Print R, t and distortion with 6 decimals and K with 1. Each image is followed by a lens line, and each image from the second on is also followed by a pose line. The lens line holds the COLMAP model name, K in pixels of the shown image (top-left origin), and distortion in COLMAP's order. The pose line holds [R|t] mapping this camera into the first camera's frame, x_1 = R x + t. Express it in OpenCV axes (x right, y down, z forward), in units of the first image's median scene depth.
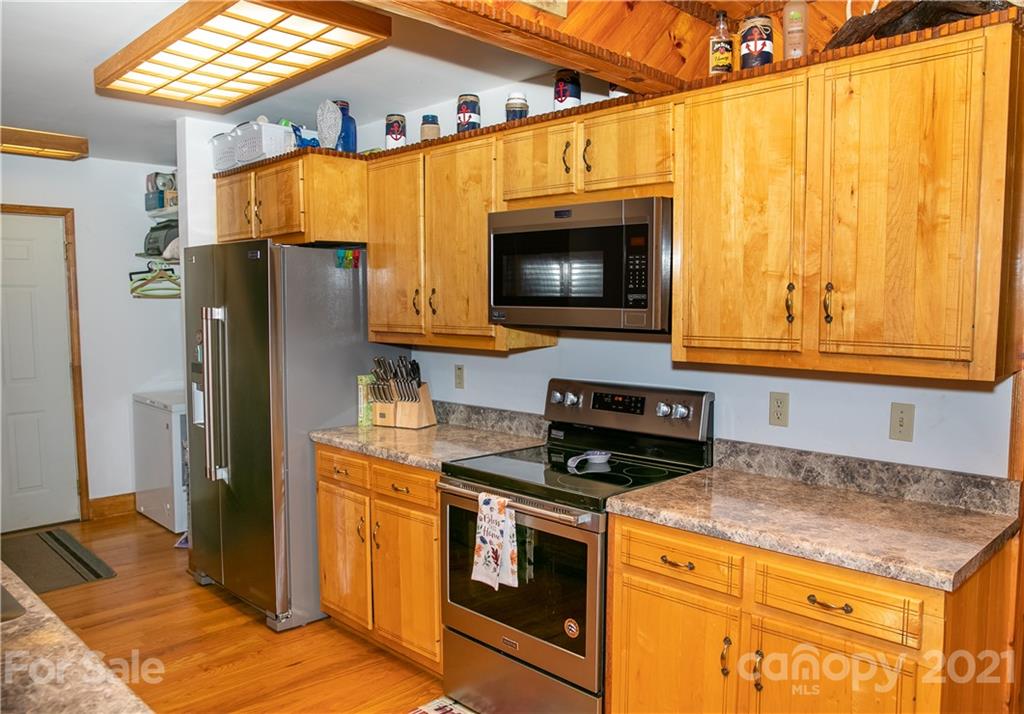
lens RADIAL K [[746.1, 0, 511.5], [0, 746.1, 353.5], [0, 0, 1]] dist [-0.060791, 0.004861]
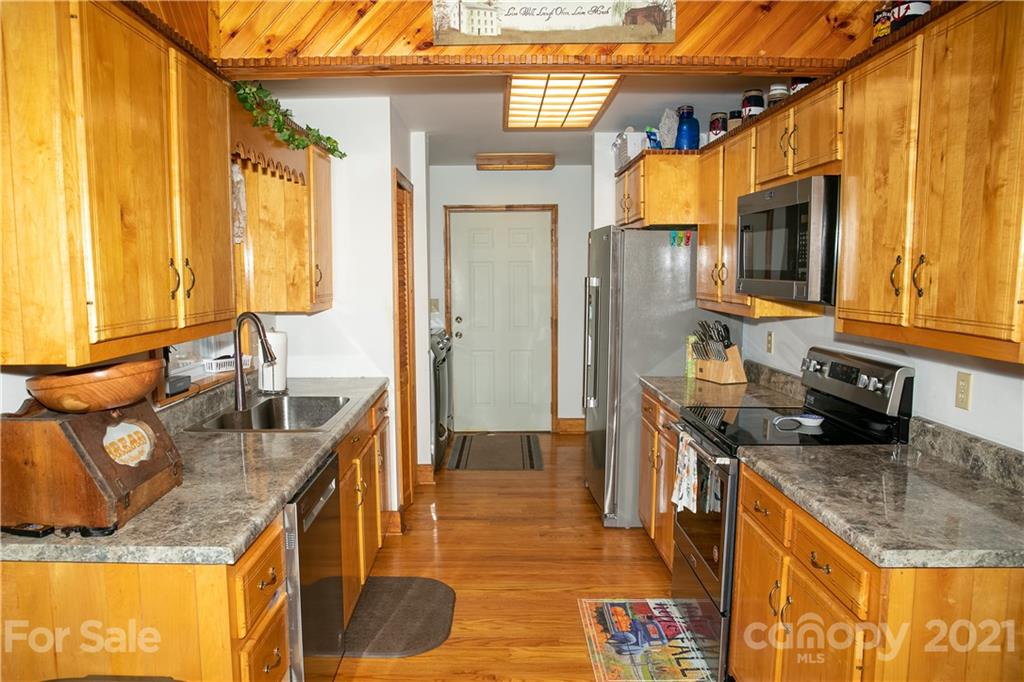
lens RADIAL K [[704.5, 0, 509.1], [0, 704.5, 347.1], [0, 0, 1]] dist [-0.107693, 0.090906]
pose [[0.716290, 0.071953, -0.694083, 0.565569], [-0.047241, 0.997388, 0.054643, 0.000457], [0.696202, -0.006352, 0.717818, -0.014559]]
